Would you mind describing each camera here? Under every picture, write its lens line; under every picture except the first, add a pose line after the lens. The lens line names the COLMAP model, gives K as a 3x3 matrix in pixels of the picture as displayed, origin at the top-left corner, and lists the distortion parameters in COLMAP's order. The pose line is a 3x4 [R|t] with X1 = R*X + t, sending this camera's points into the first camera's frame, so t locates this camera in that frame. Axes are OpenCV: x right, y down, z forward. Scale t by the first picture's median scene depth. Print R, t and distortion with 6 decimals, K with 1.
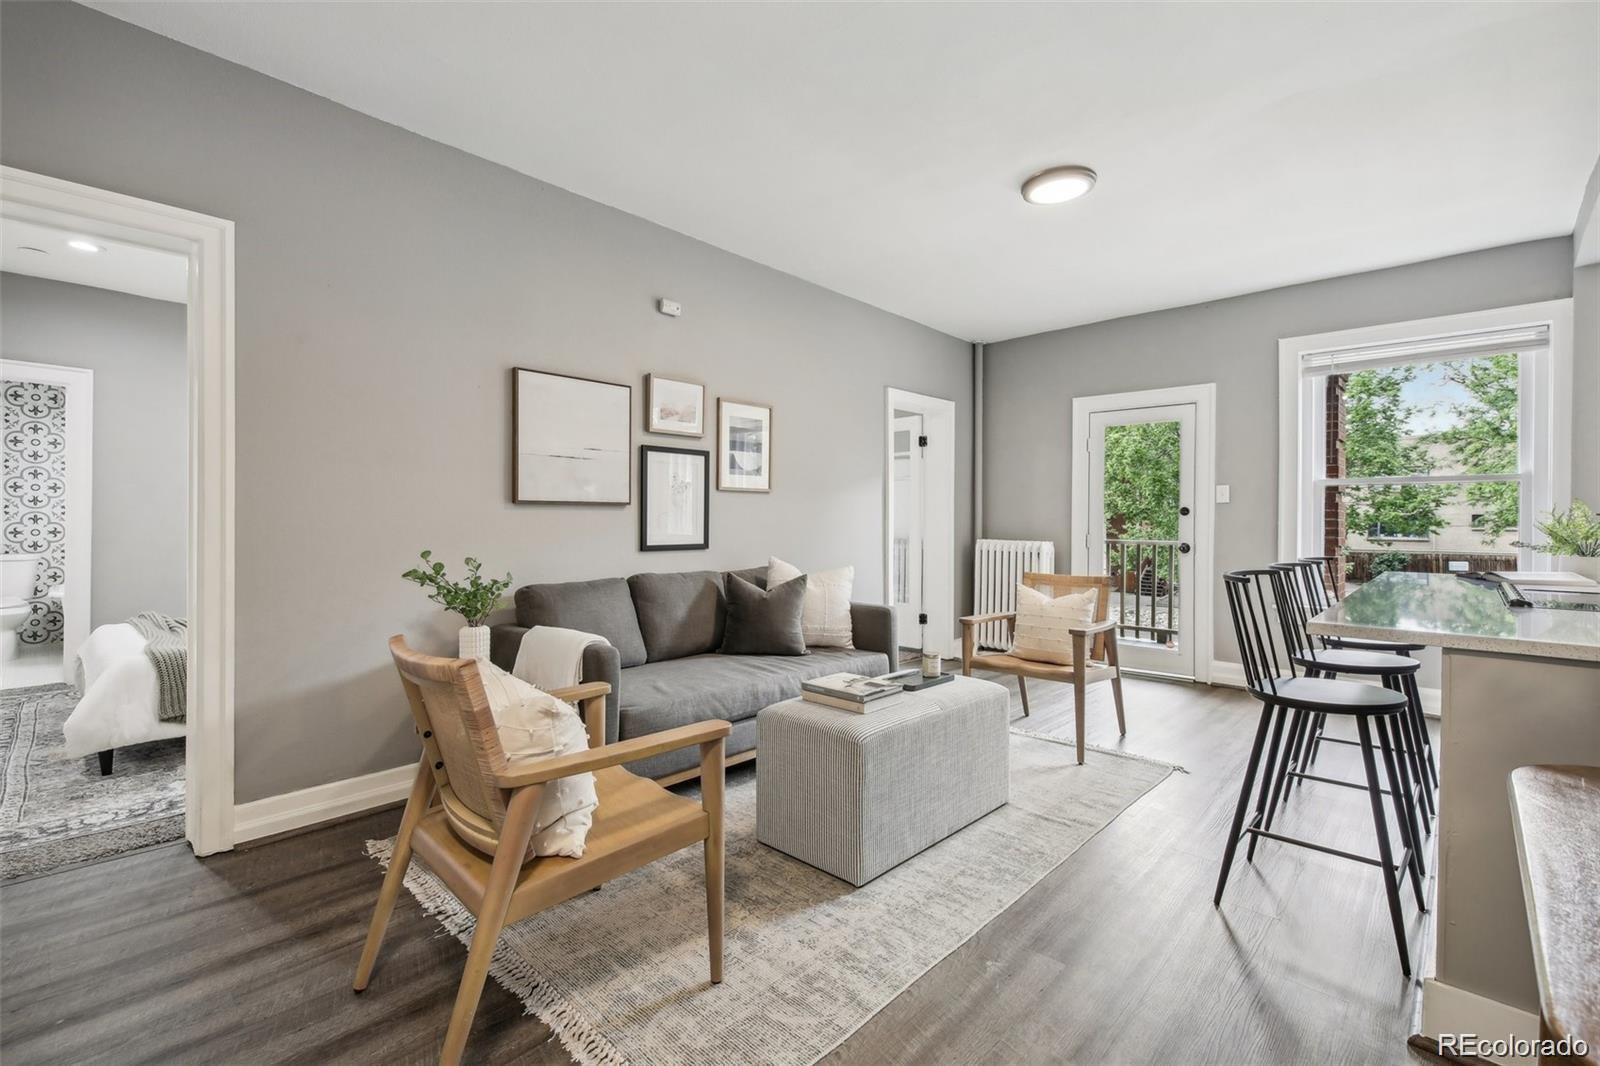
lens RADIAL K [[708.0, 0, 788.0], [0, 708.0, 522.7], [0, 0, 1]] dist [0.000767, -0.000300]
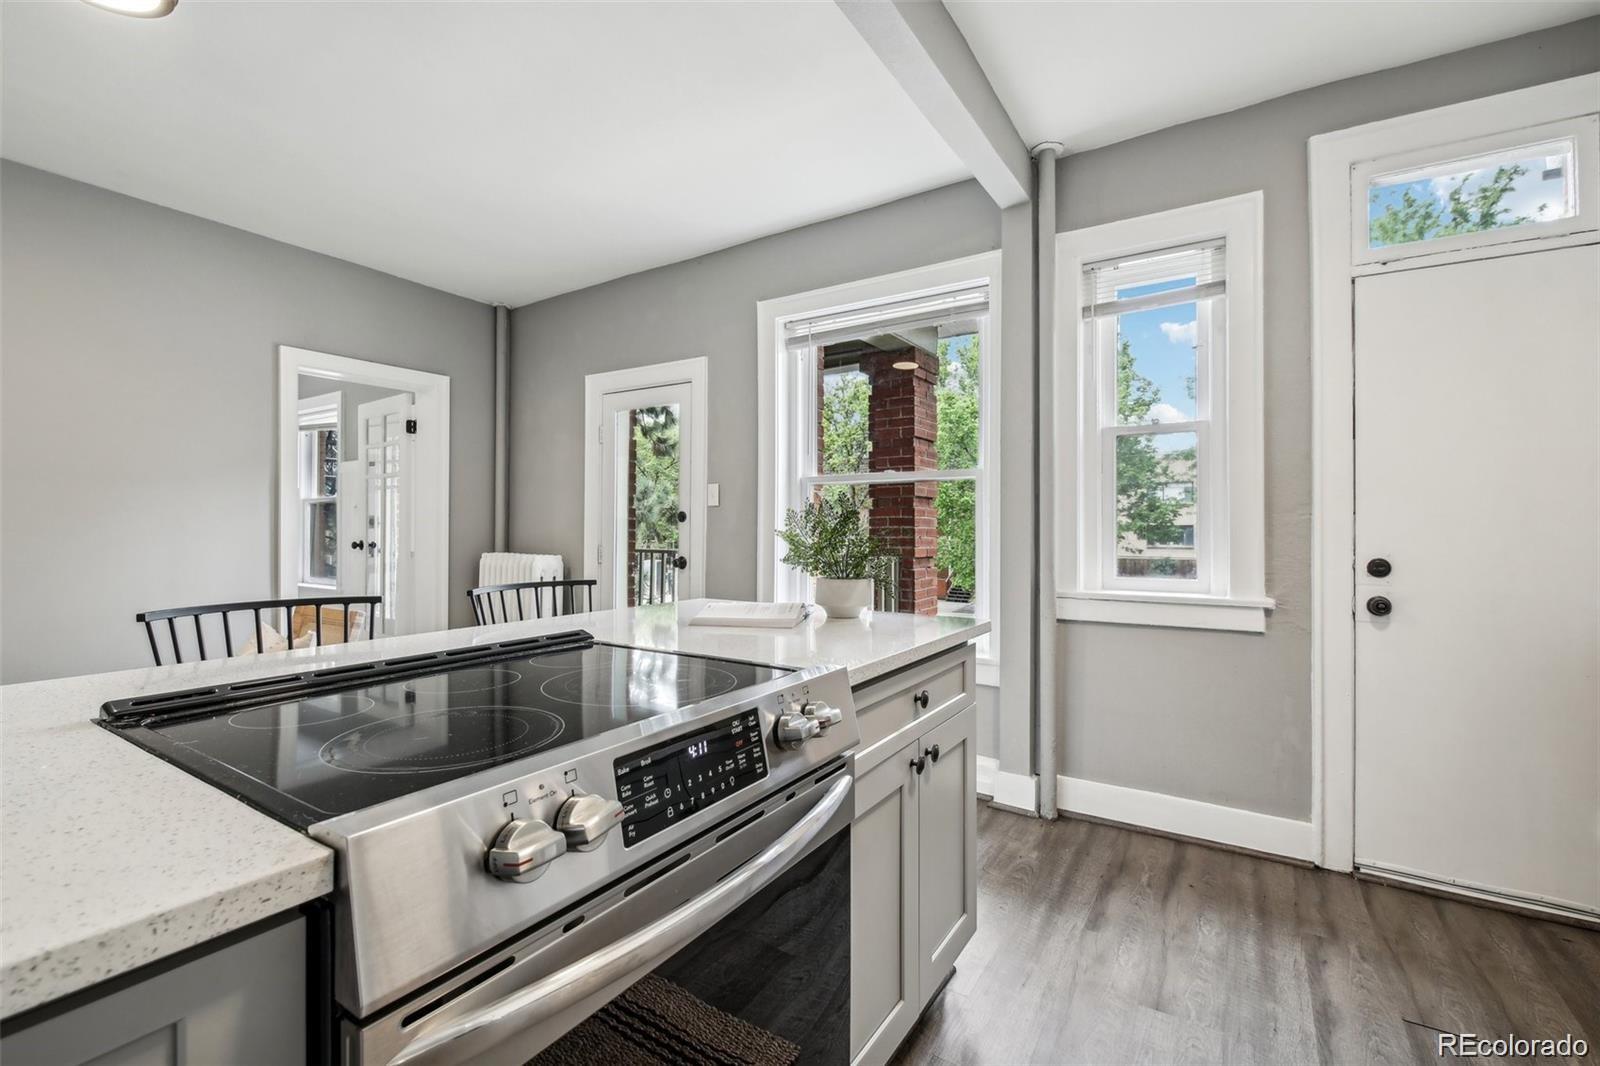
lens RADIAL K [[694.0, 0, 800.0], [0, 694.0, 533.0], [0, 0, 1]] dist [-0.014148, -0.000685]
pose [[0.982883, -0.000711, 0.184230, 0.581077], [0.000614, 1.000000, 0.000582, 0.002072], [-0.184230, -0.000459, 0.982883, 0.217957]]
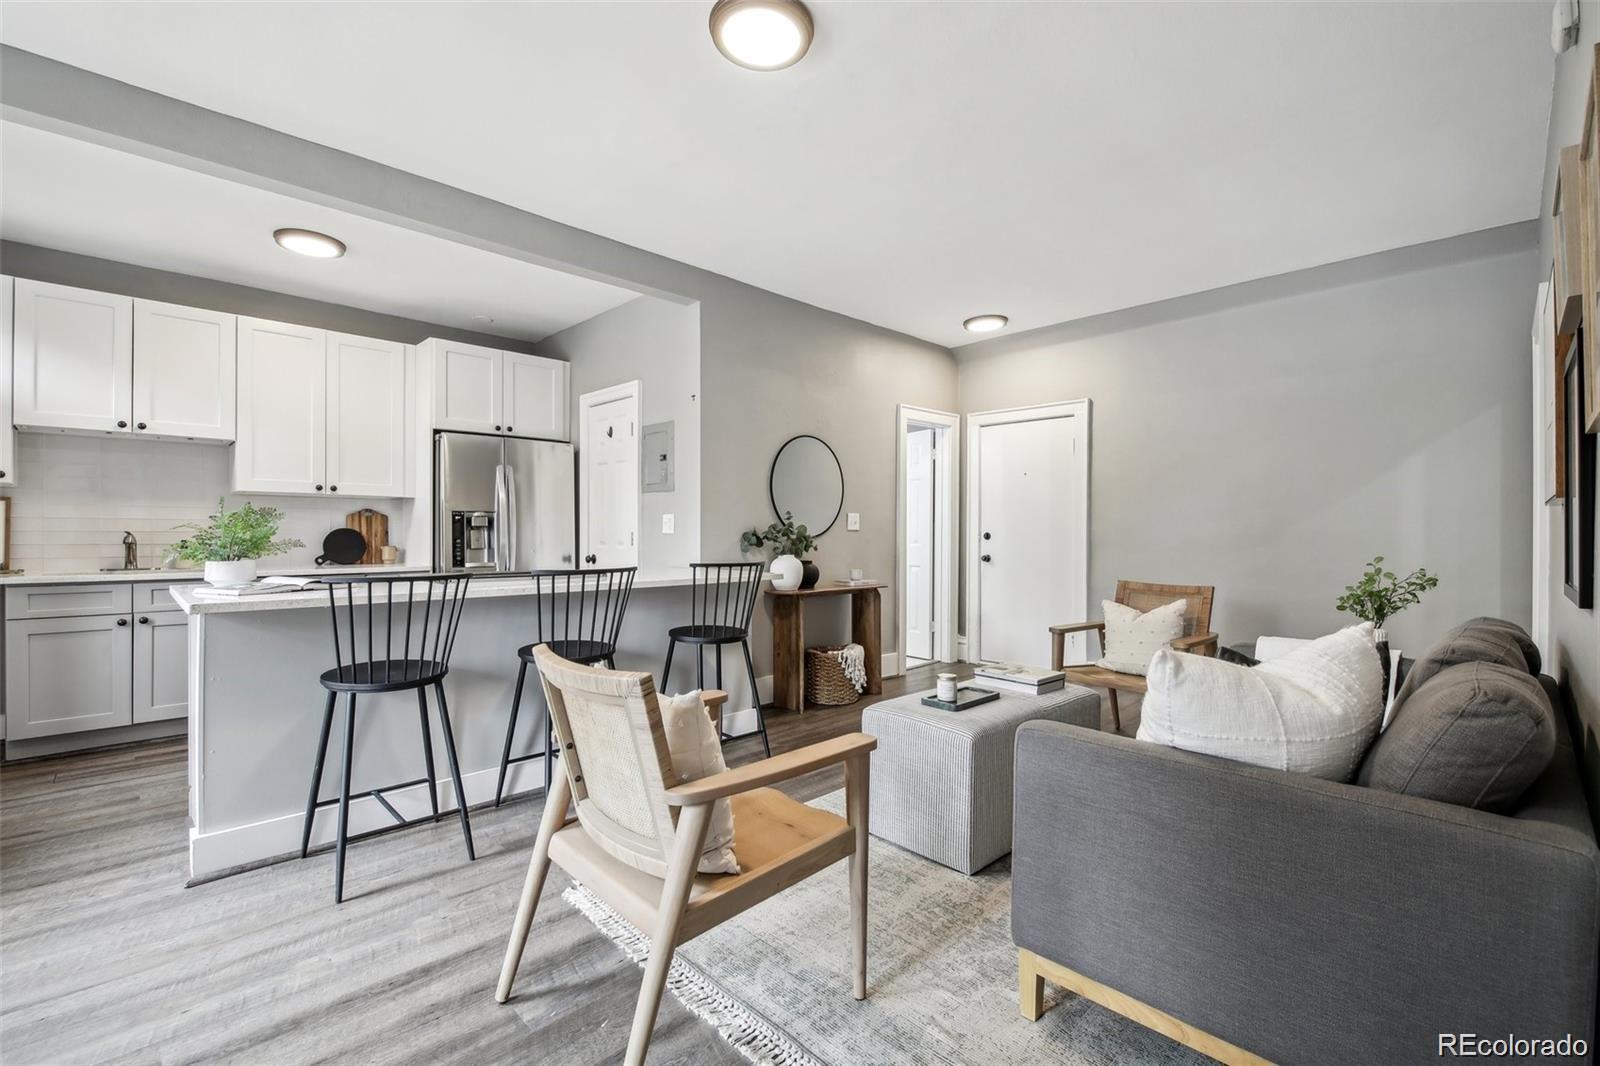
lens RADIAL K [[702.3, 0, 793.6], [0, 702.3, 537.3], [0, 0, 1]] dist [-0.000248, -0.005241]
pose [[-0.999082, -0.006834, 0.042287, 0.213991], [-0.006517, 0.999950, 0.007635, 0.002221], [-0.042337, 0.007352, -0.999076, 1.120659]]
